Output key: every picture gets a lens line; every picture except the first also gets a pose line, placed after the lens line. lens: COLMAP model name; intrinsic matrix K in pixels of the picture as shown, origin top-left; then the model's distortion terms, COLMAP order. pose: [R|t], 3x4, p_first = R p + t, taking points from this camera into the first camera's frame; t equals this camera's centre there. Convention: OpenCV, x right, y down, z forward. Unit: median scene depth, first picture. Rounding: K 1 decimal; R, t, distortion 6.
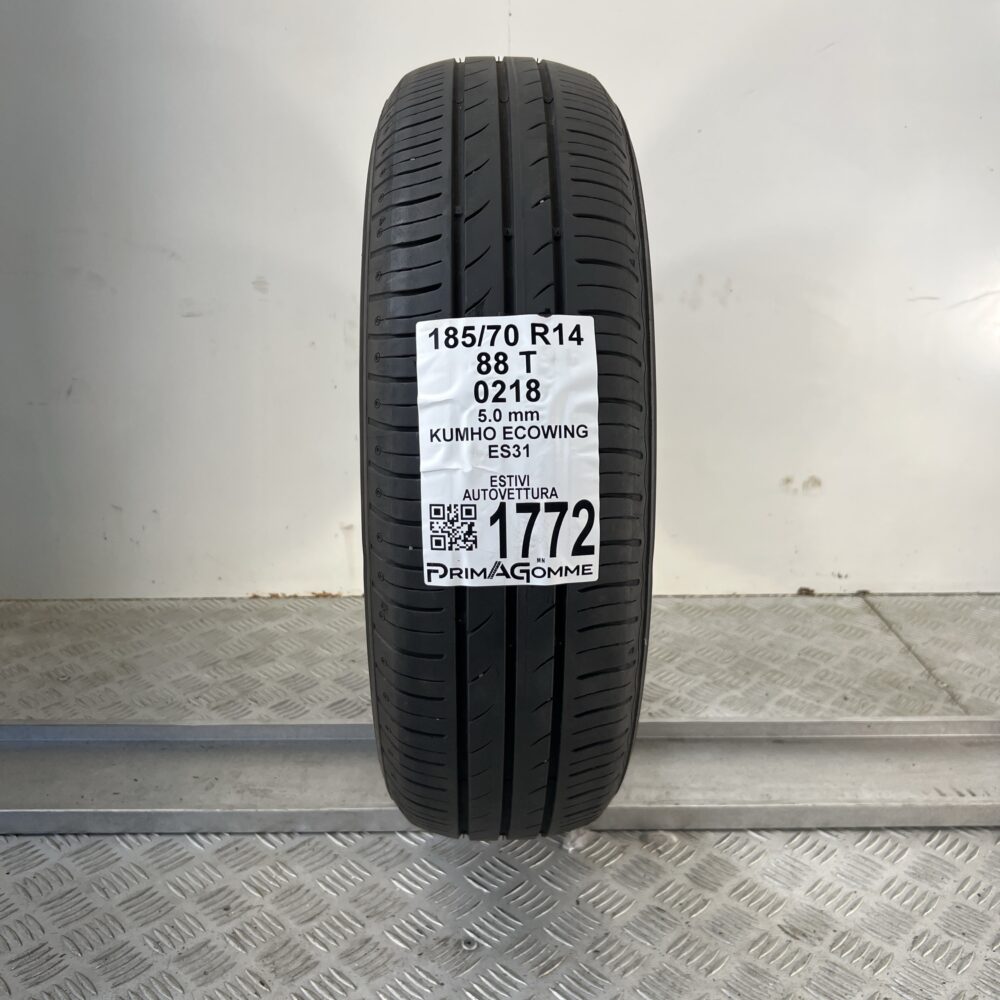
lens RADIAL K [[1063.4, 0, 499.3], [0, 1063.4, 494.7], [0, 0, 1]] dist [-0.021369, 0.000000]
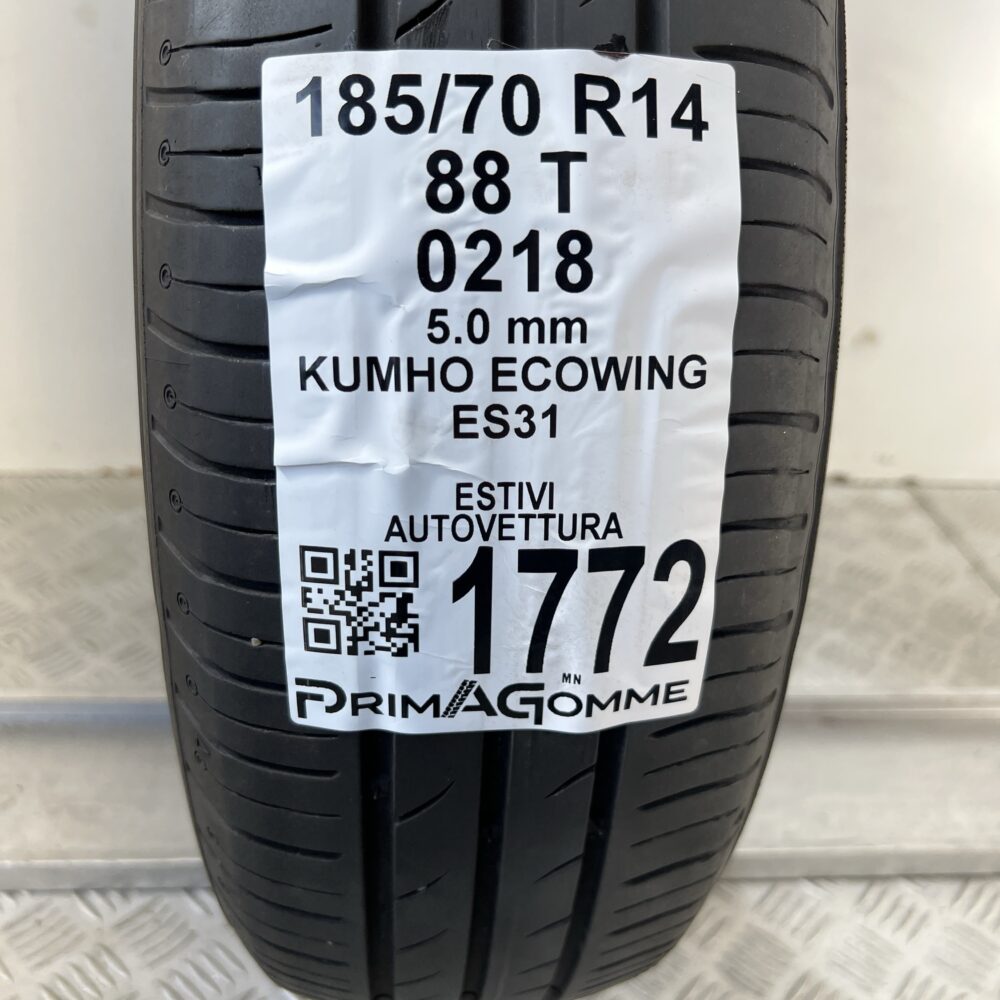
lens RADIAL K [[1063.4, 0, 502.3], [0, 1063.4, 504.0], [0, 0, 1]] dist [-0.021369, 0.000000]
pose [[0.997556, 0.018849, 0.067276, -0.017149], [-0.031934, 0.979457, 0.199106, -0.087046], [-0.062141, -0.200768, 0.977666, 0.609819]]
